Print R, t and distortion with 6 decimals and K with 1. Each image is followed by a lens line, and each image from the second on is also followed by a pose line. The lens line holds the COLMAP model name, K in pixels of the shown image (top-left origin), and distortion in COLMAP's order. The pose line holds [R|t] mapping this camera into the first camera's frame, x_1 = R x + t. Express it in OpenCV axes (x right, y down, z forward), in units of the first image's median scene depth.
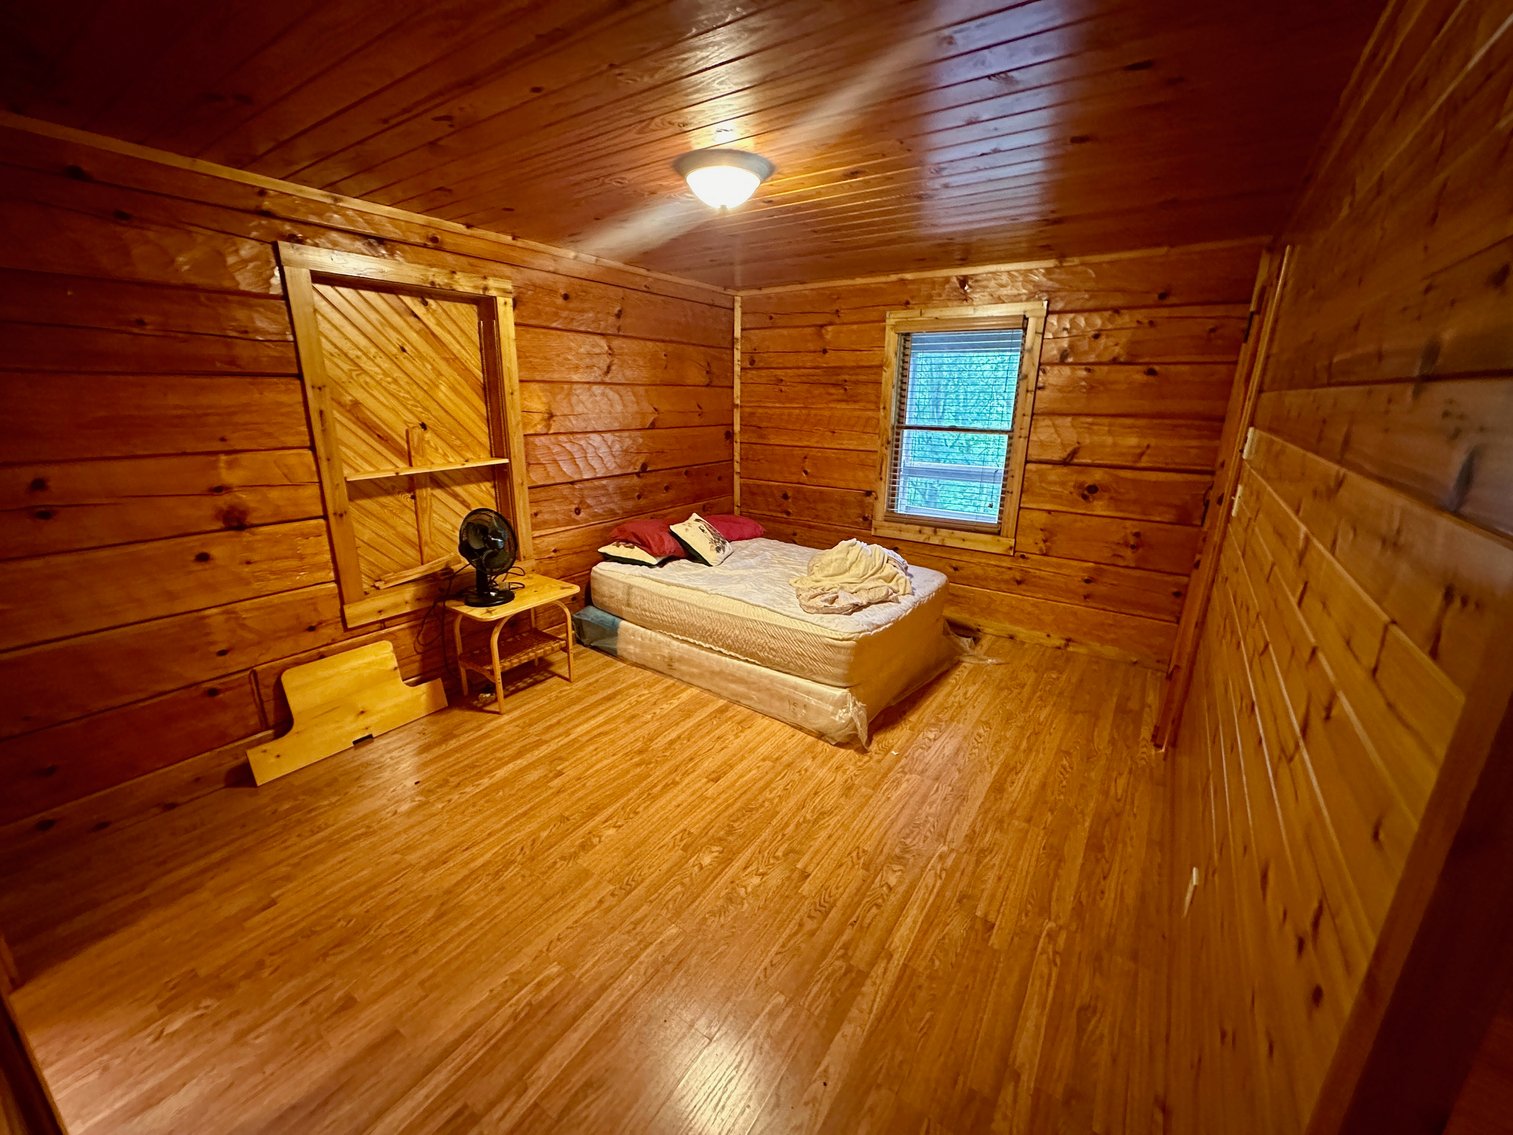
lens RADIAL K [[607.8, 0, 749.7], [0, 607.8, 565.8], [0, 0, 1]] dist [-0.002742, 0.000390]
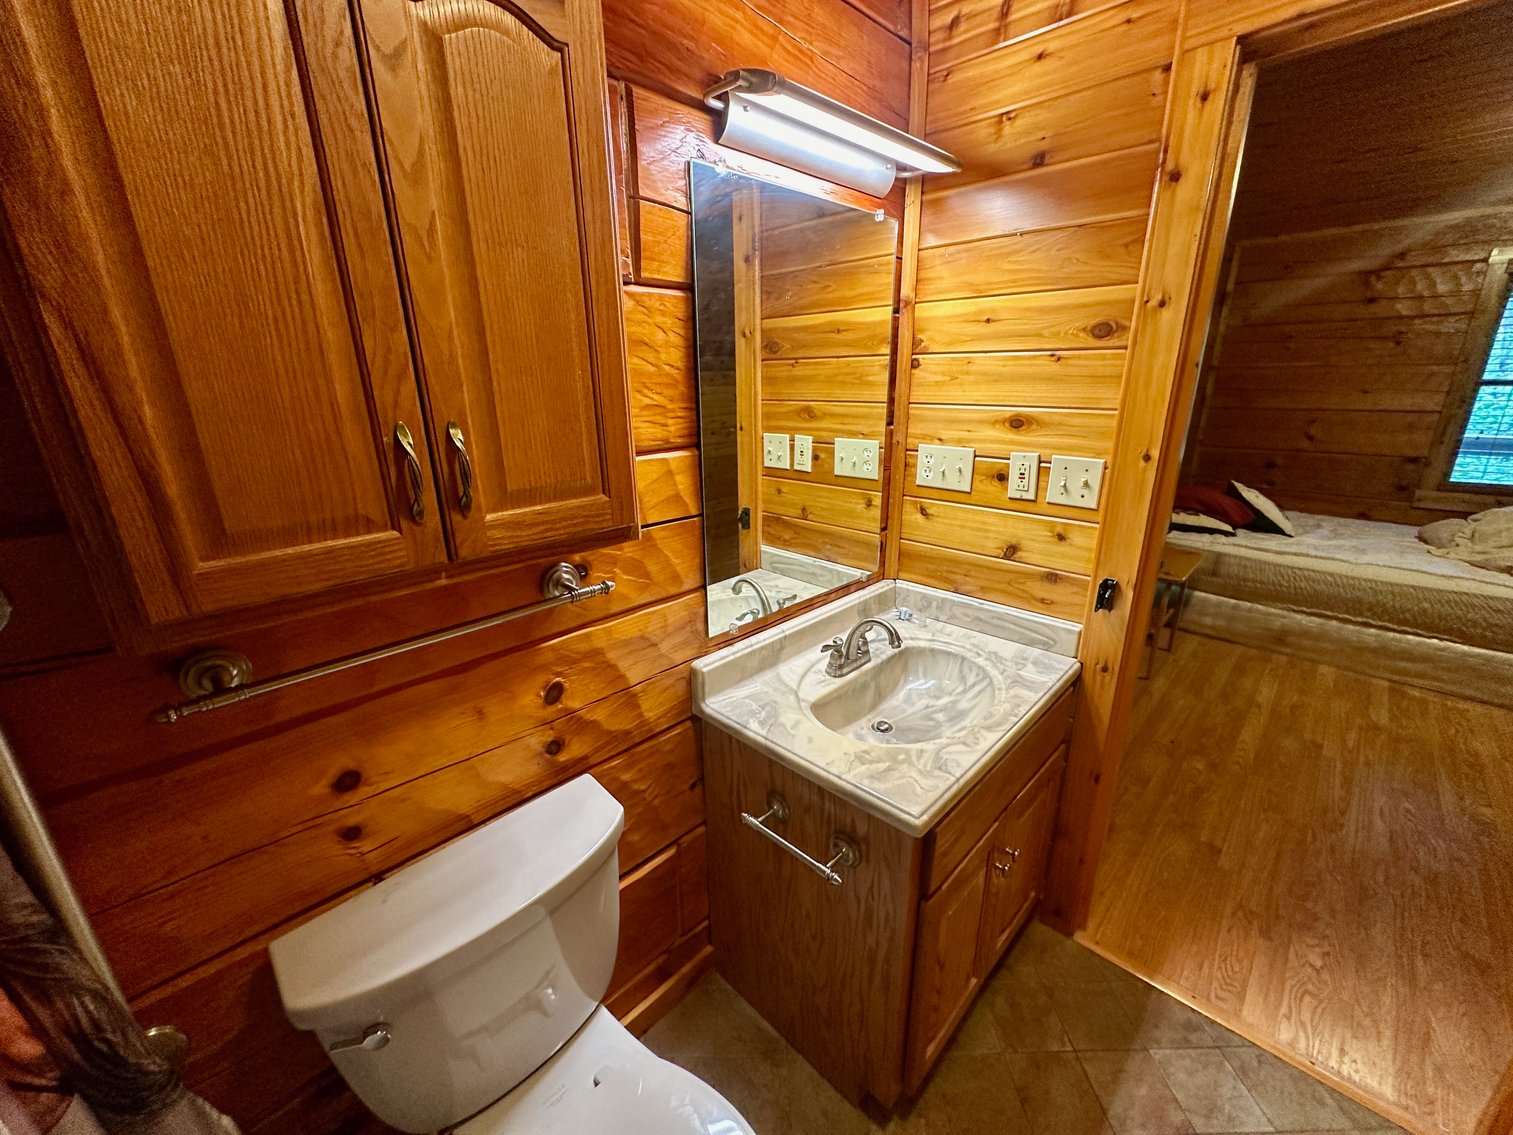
lens RADIAL K [[607.8, 0, 749.7], [0, 607.8, 565.8], [0, 0, 1]] dist [-0.002742, 0.000390]
pose [[0.985375, 0.025018, -0.168552, -0.633734], [-0.020614, 0.999400, 0.027826, 0.033301], [0.169147, -0.023944, 0.985300, -0.048381]]
